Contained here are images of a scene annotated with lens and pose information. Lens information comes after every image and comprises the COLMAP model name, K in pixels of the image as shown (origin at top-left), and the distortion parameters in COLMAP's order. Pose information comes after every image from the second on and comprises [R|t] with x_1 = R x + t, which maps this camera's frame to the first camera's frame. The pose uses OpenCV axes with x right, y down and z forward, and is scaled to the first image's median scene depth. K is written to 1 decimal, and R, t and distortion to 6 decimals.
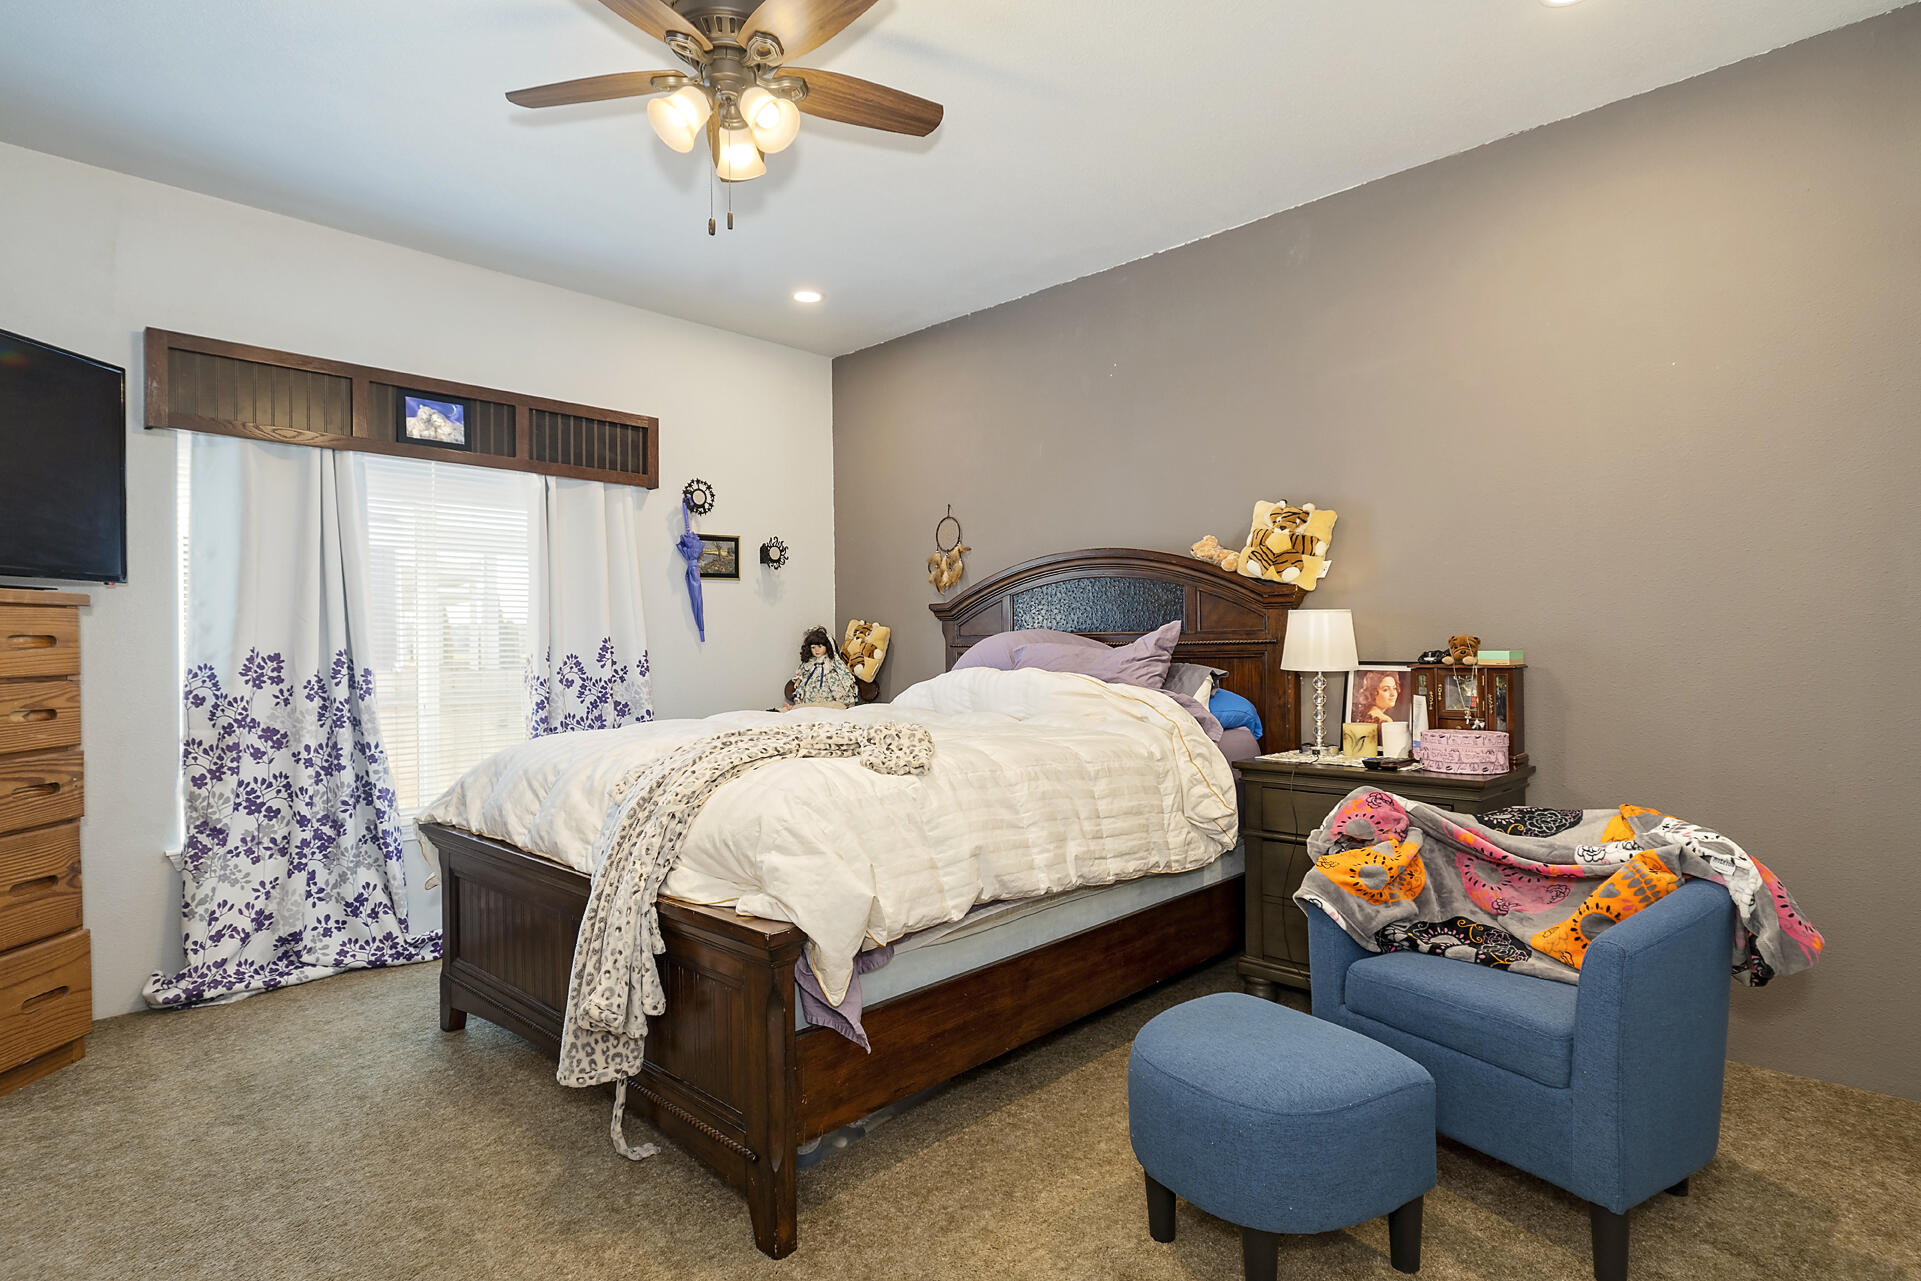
lens RADIAL K [[974.0, 0, 960.5], [0, 974.0, 640.5], [0, 0, 1]] dist [-0.004899, -0.000397]
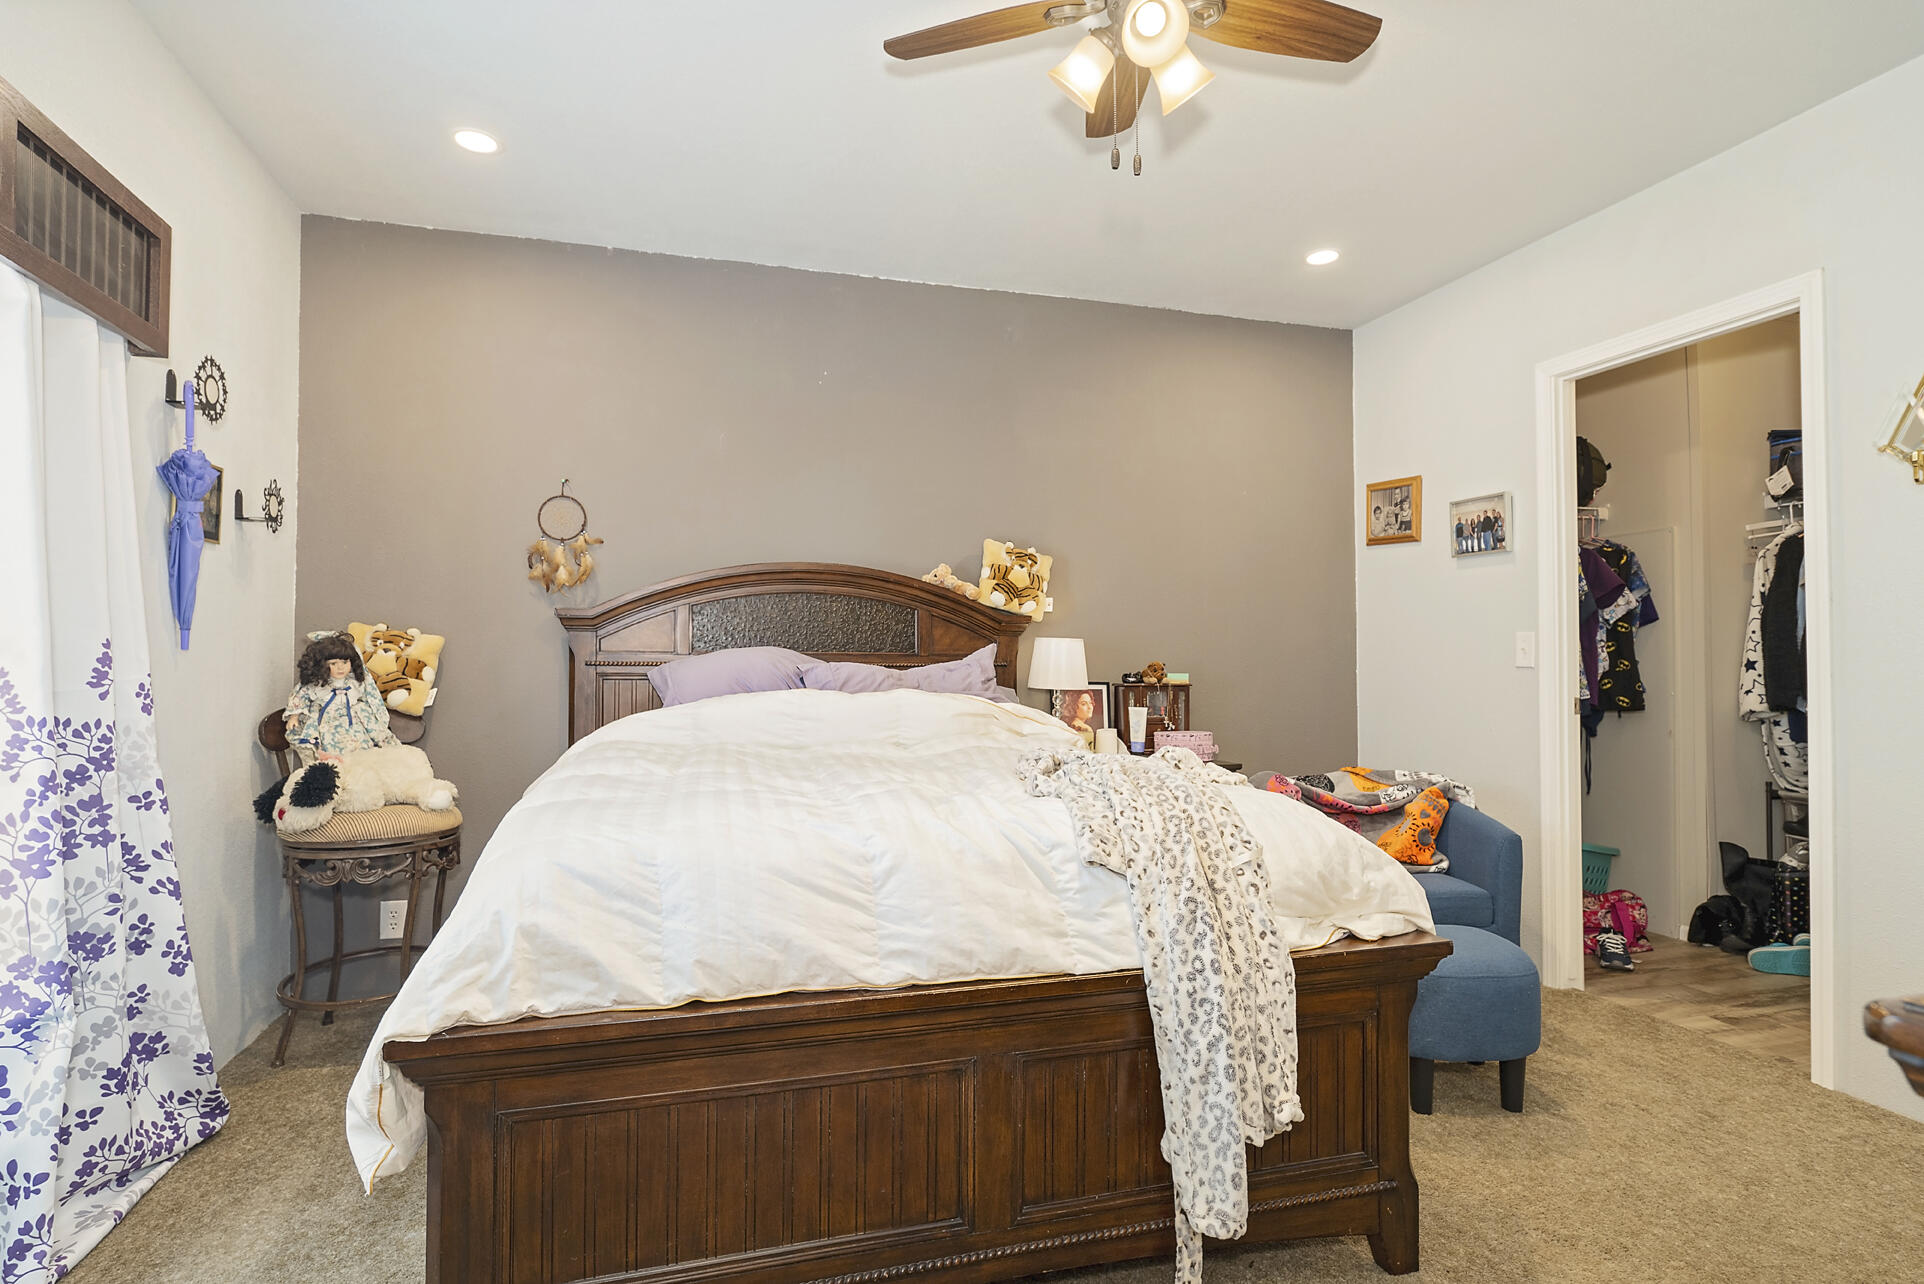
lens RADIAL K [[975.6, 0, 962.0], [0, 975.6, 642.0], [0, 0, 1]] dist [-0.004899, -0.000397]
pose [[0.514274, 0.033408, 0.856975, -0.659173], [-0.012593, 0.999427, -0.031404, 0.010865], [-0.857533, 0.005358, 0.514400, 0.441205]]
